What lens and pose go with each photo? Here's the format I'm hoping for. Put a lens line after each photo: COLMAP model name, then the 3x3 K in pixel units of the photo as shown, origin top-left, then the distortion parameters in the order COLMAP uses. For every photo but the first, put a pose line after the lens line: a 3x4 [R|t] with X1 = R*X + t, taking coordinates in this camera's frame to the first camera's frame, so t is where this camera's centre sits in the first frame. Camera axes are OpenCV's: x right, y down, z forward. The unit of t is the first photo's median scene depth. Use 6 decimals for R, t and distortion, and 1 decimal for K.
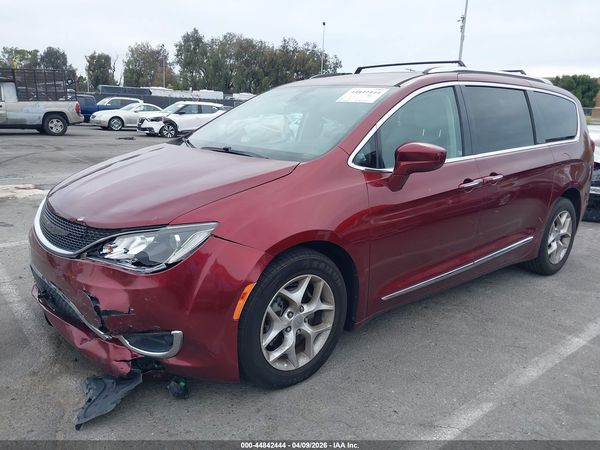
lens RADIAL K [[482.9, 0, 301.6], [0, 482.9, 223.2], [0, 0, 1]] dist [0.008324, -0.016238]
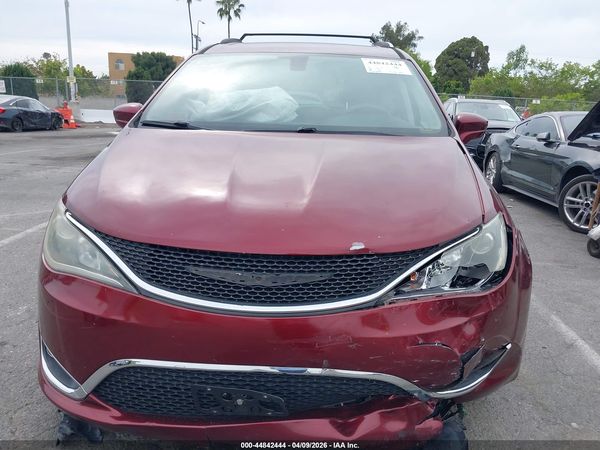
lens RADIAL K [[482.9, 0, 301.6], [0, 482.9, 223.2], [0, 0, 1]] dist [0.008324, -0.016238]
pose [[0.665394, -0.187510, 0.722559, -0.466095], [0.150804, 0.981746, 0.115898, -0.060965], [-0.731101, 0.031847, 0.681525, 0.291272]]
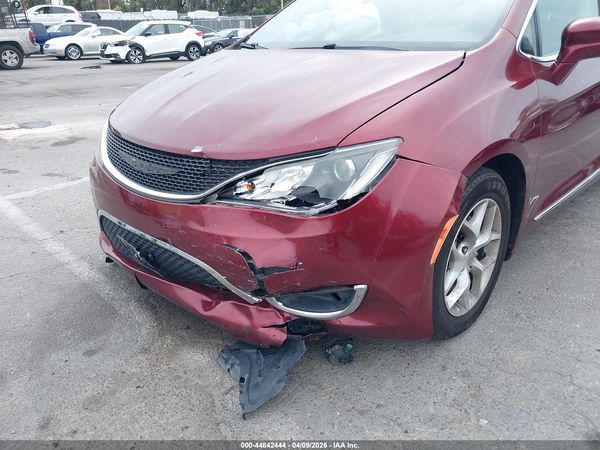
lens RADIAL K [[482.9, 0, 301.6], [0, 482.9, 223.2], [0, 0, 1]] dist [0.008324, -0.016238]
pose [[0.994391, -0.089135, 0.056941, -0.167408], [0.079116, 0.984121, 0.158894, -0.001488], [-0.070200, -0.153498, 0.985652, 0.115922]]
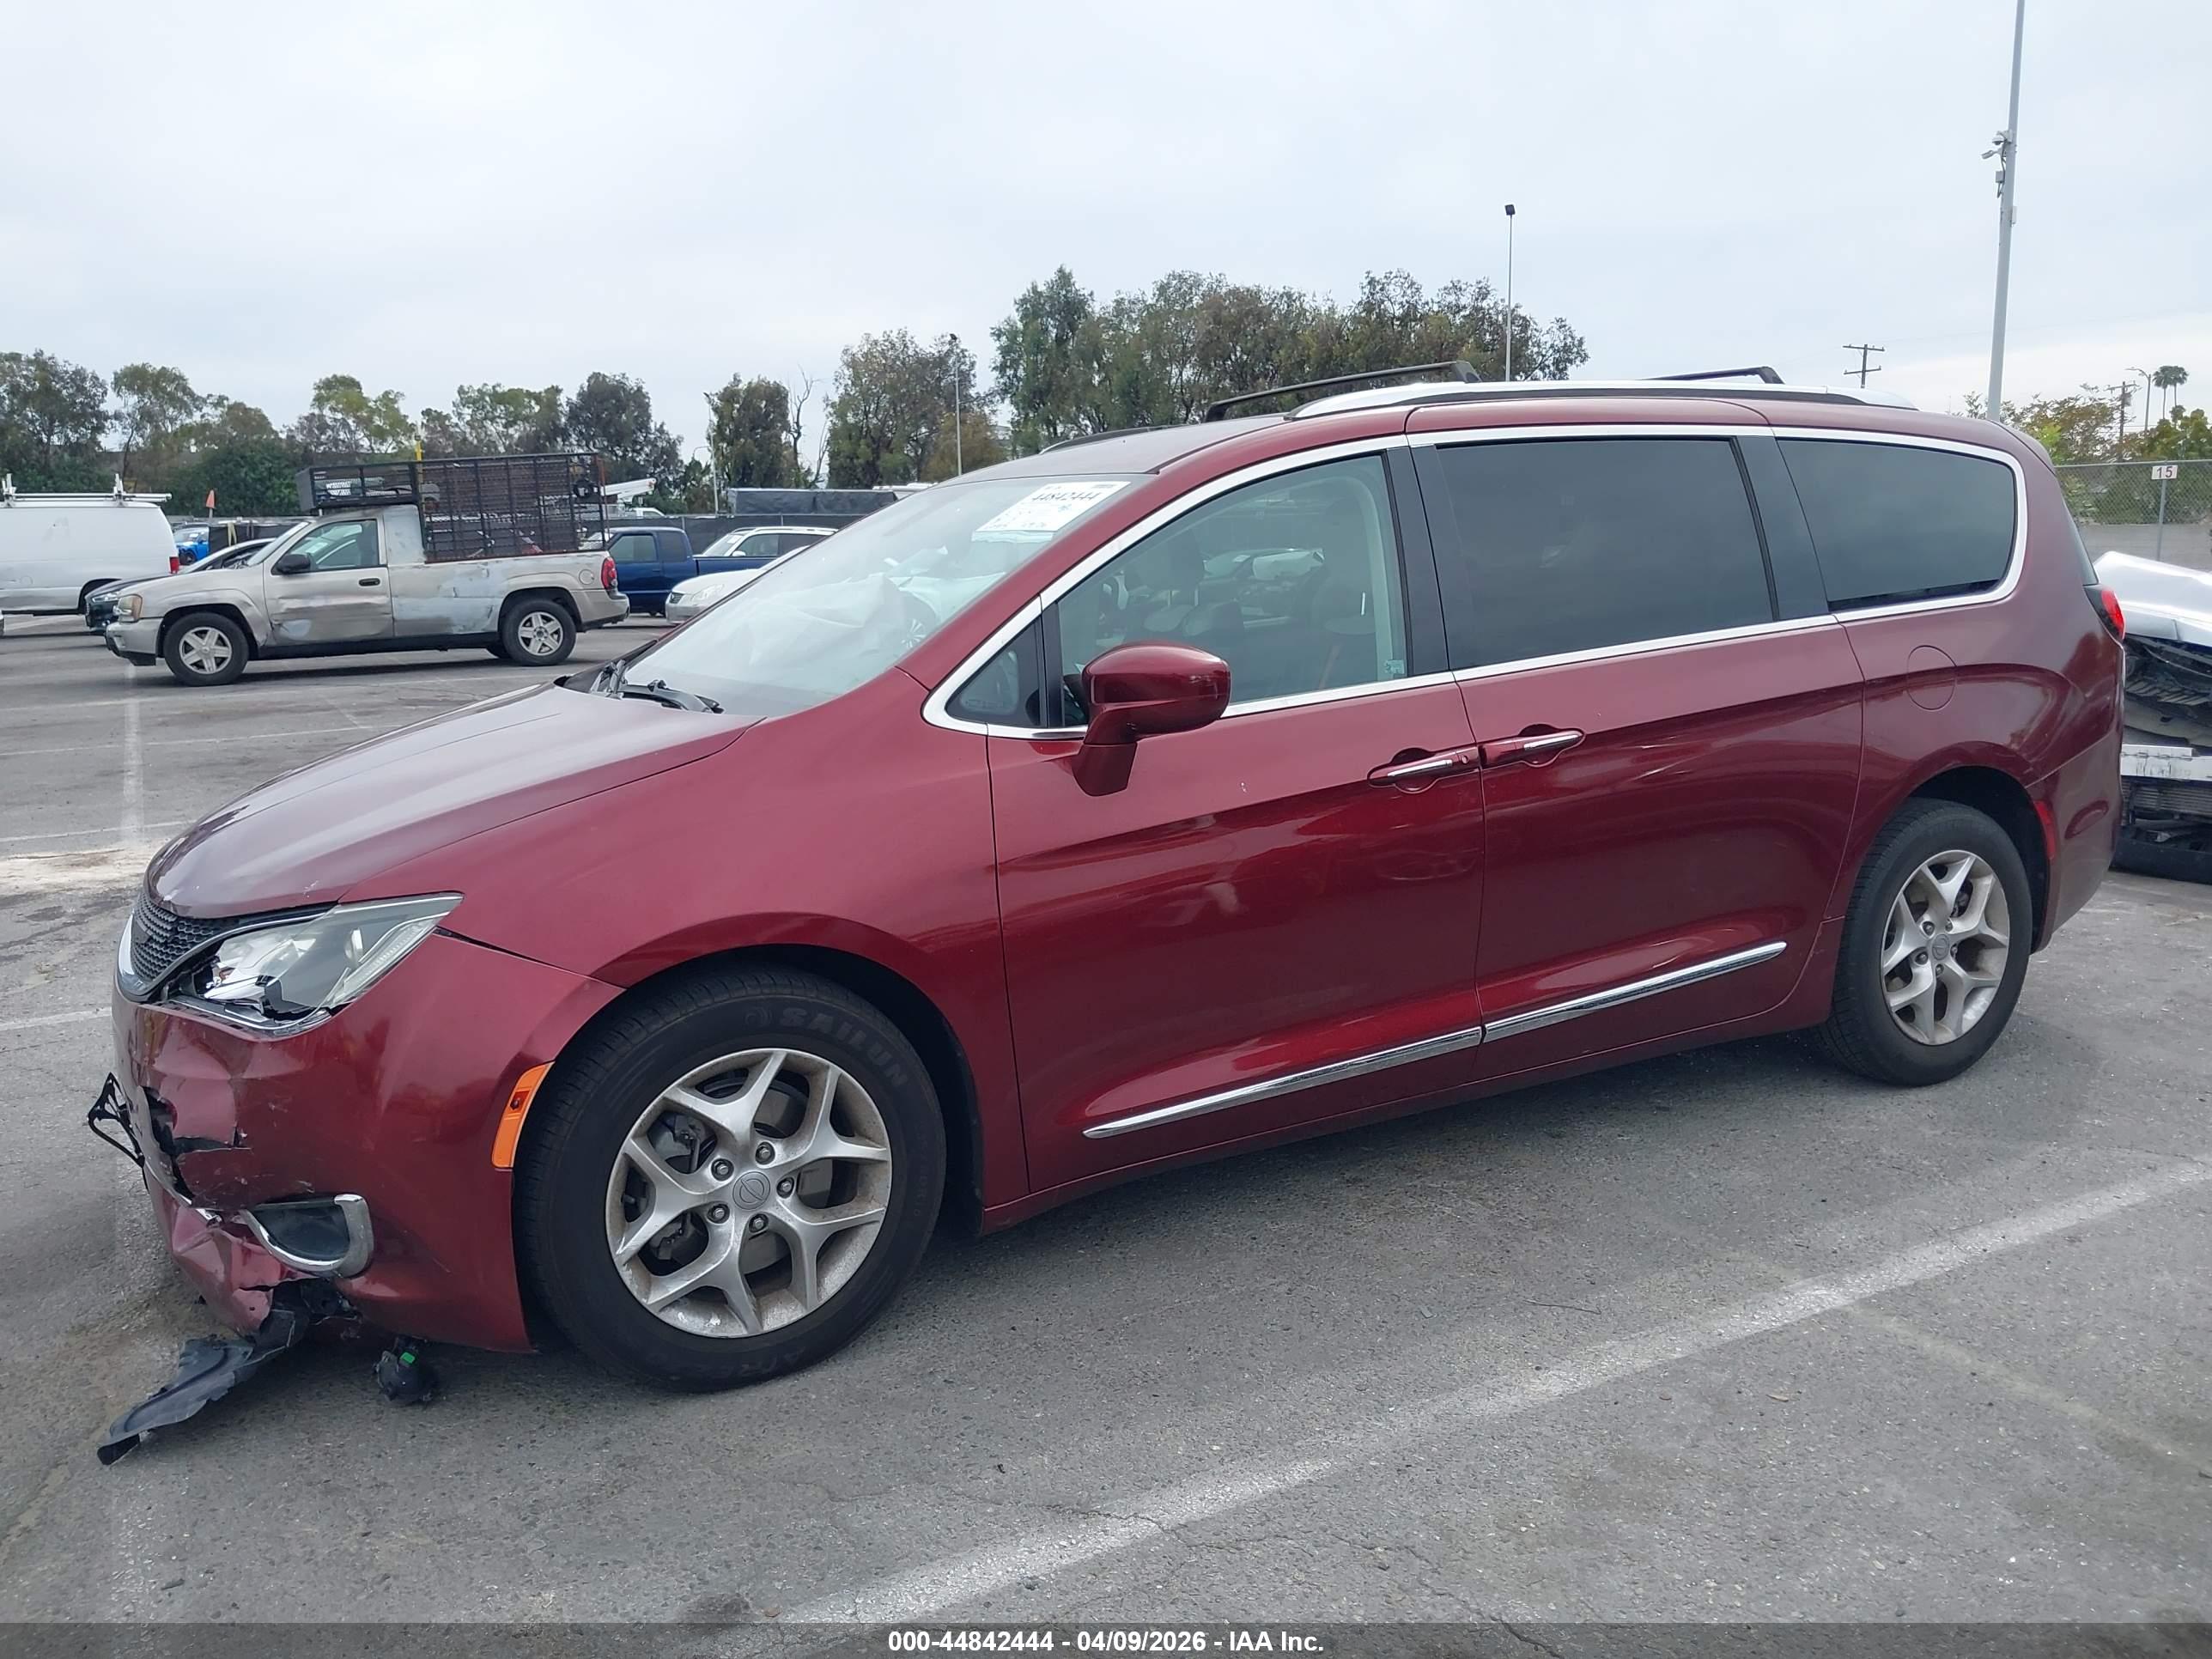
lens RADIAL K [[1780.4, 0, 1111.7], [0, 1780.4, 822.7], [0, 0, 1]] dist [0.008324, -0.016238]
pose [[0.978771, -0.030549, -0.202668, 0.250921], [0.016219, 0.997273, -0.071995, 0.021489], [0.204315, 0.067180, 0.976597, -0.088817]]
